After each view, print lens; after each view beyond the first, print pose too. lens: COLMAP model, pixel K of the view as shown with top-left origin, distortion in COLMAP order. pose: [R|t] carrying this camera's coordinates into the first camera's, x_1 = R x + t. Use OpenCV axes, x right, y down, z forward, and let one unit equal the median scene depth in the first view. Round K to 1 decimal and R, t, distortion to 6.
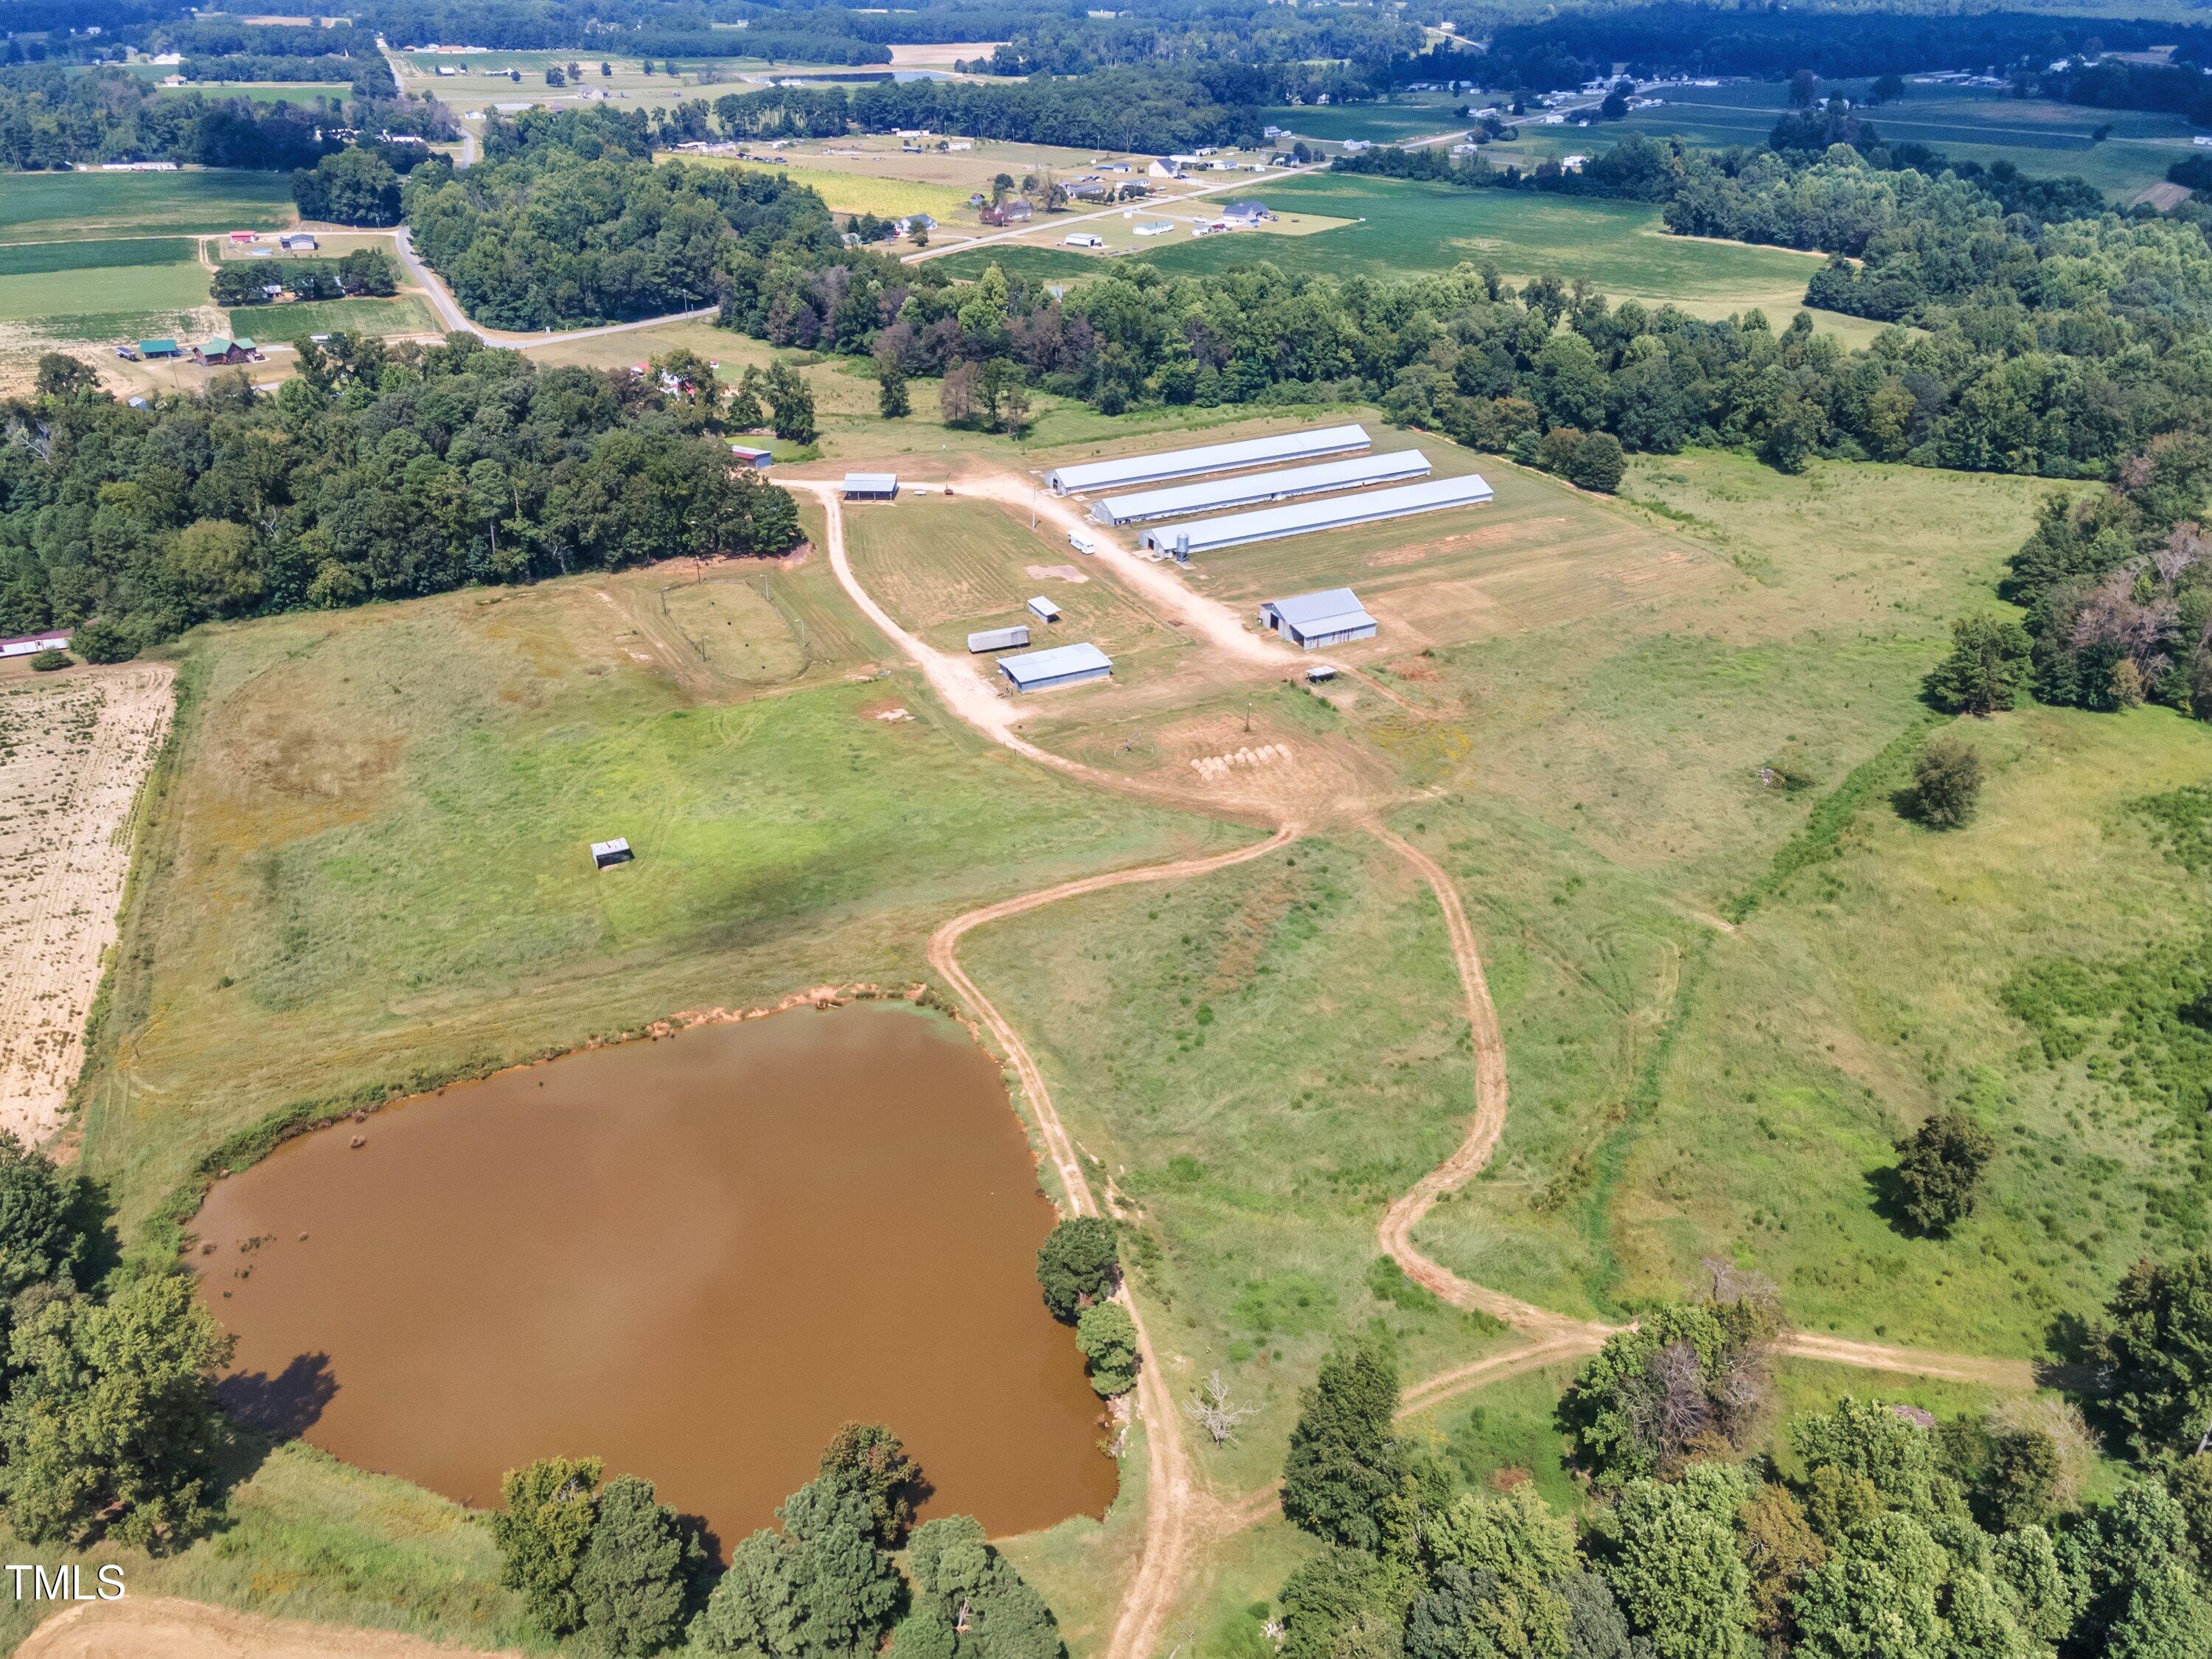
lens RADIAL K [[1637.4, 0, 1078.1], [0, 1637.4, 829.1], [0, 0, 1]] dist [0.022589, 0.035141]
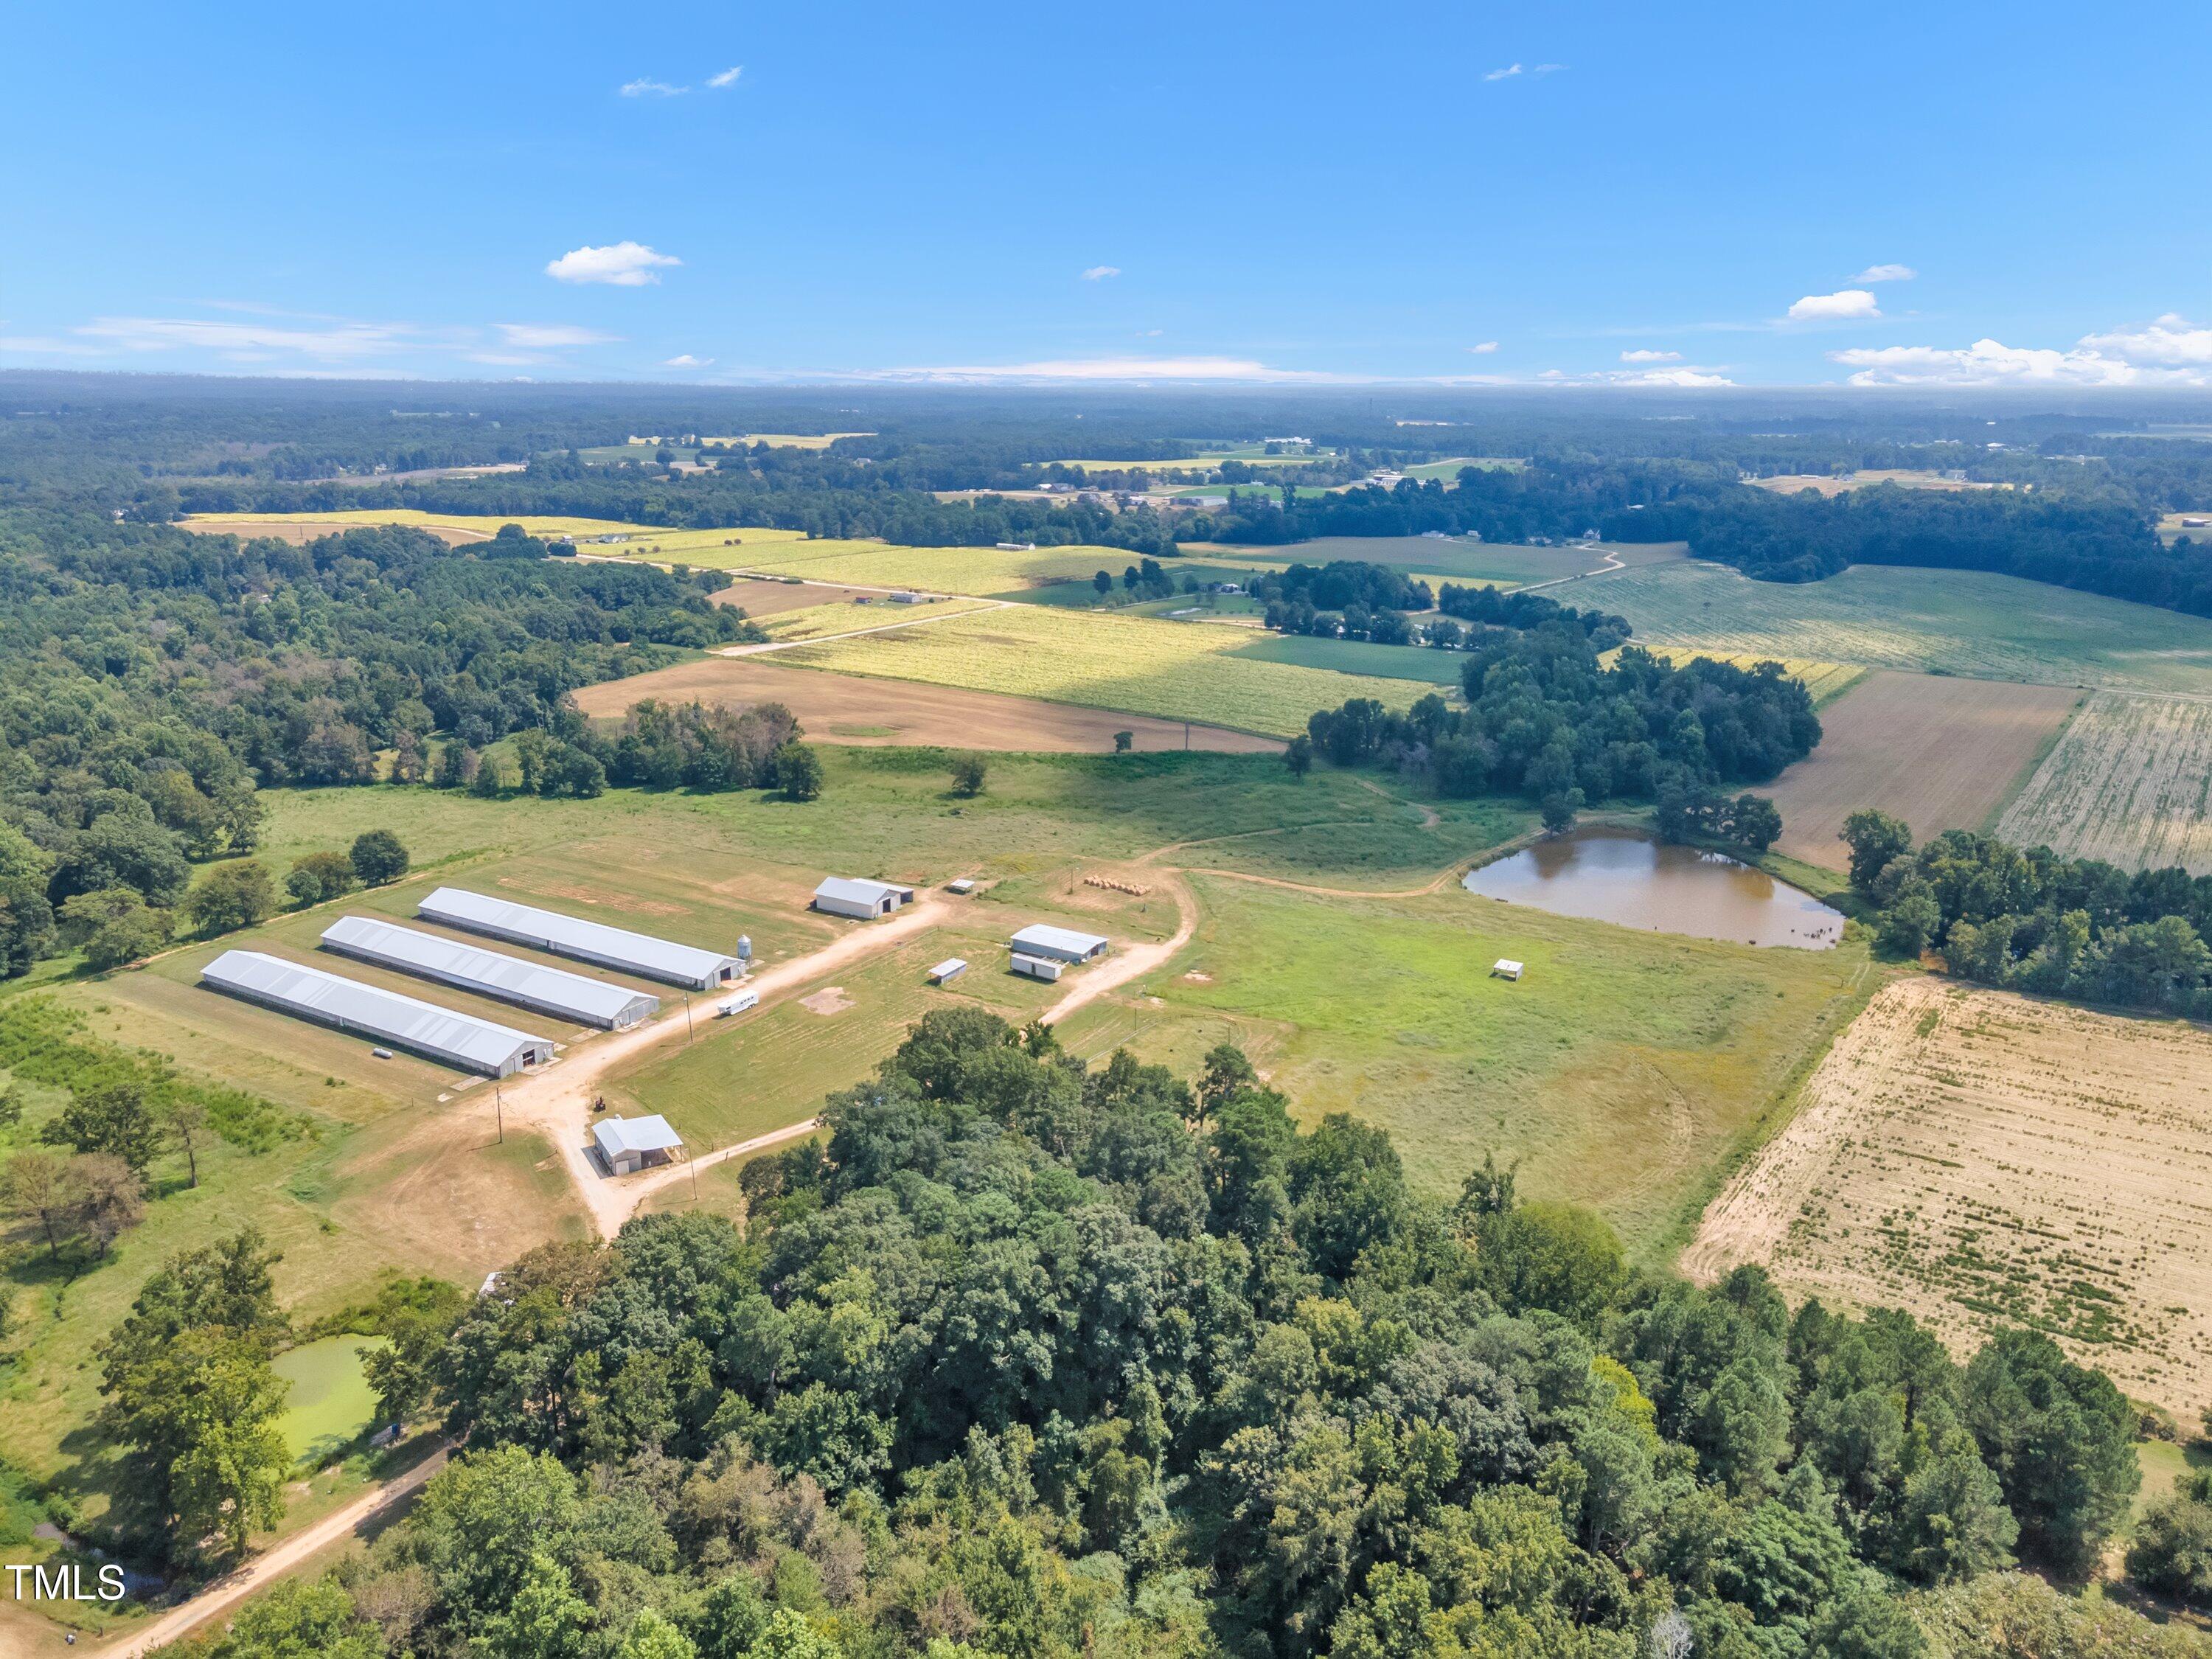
lens RADIAL K [[1637.4, 0, 1078.1], [0, 1637.4, 829.1], [0, 0, 1]] dist [0.022589, 0.035141]
pose [[-0.547618, -0.224853, 0.805950, -1.036175], [0.397570, 0.777616, 0.487085, -0.794397], [-0.736242, 0.587158, -0.336442, 1.444068]]
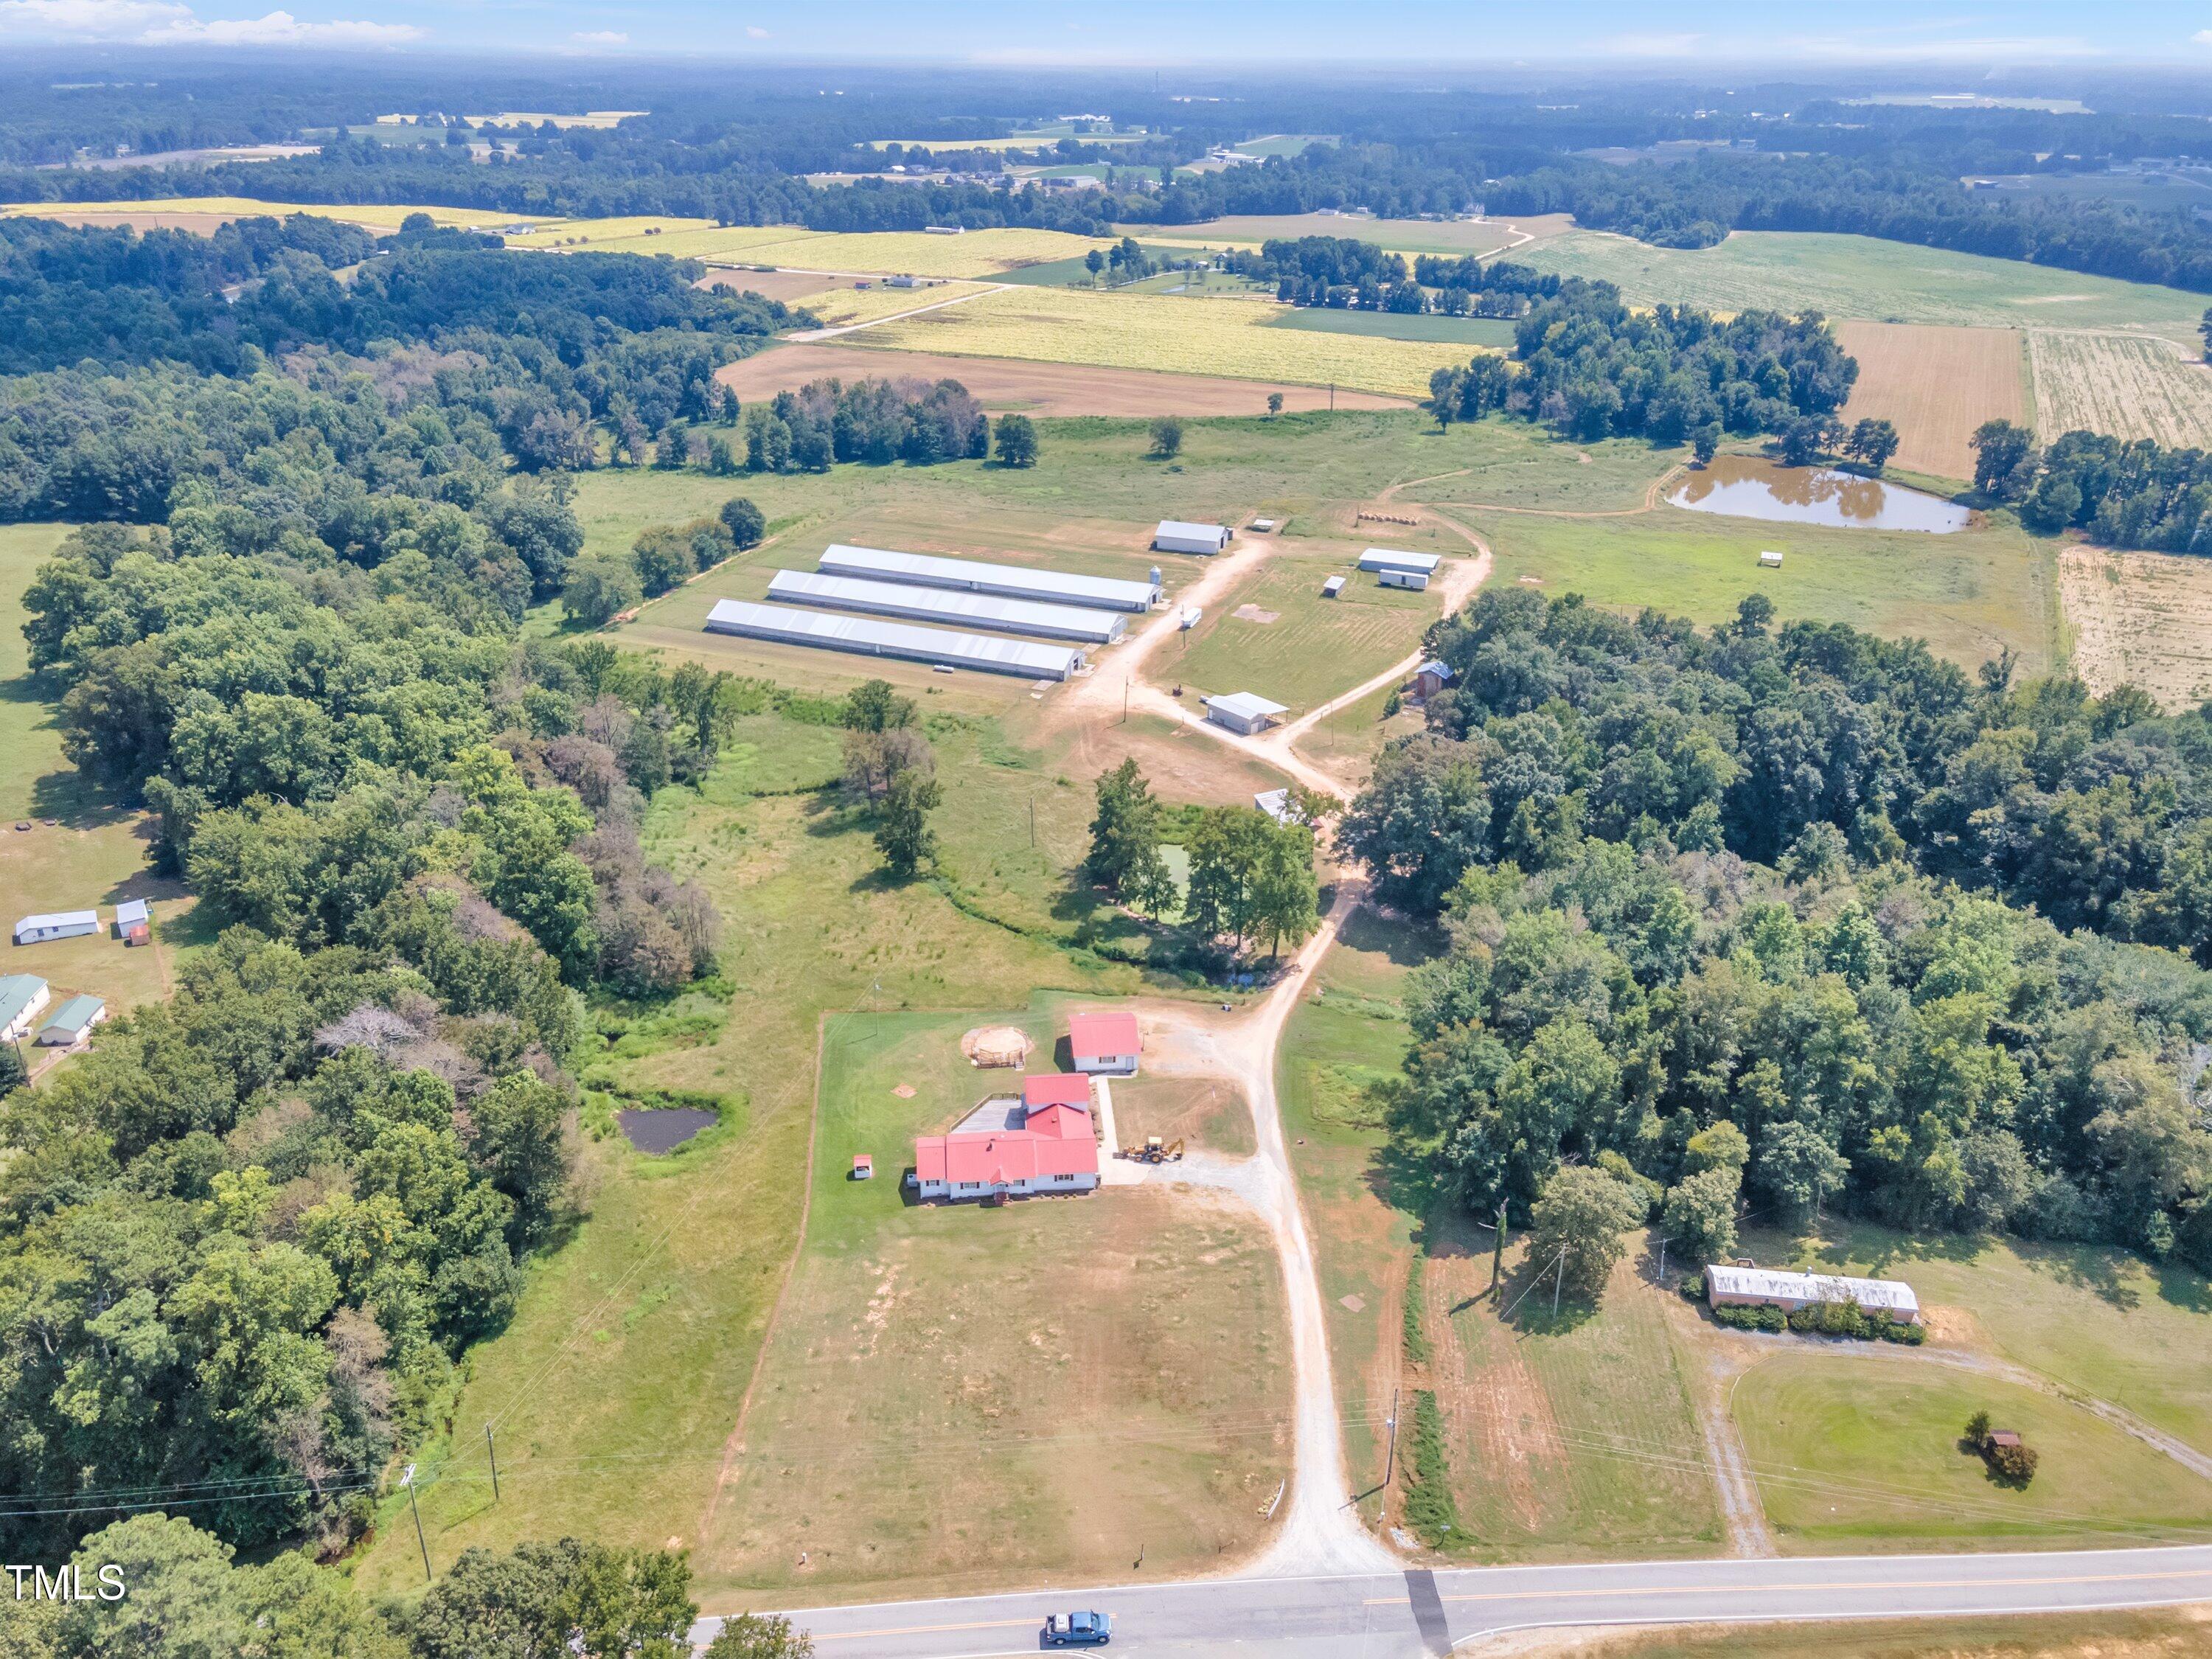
lens RADIAL K [[1637.4, 0, 1078.1], [0, 1637.4, 829.1], [0, 0, 1]] dist [0.022589, 0.035141]
pose [[-0.681691, -0.314454, 0.660618, -0.891427], [0.349439, 0.653354, 0.671581, -1.066604], [-0.642799, 0.688656, -0.335503, 1.946348]]
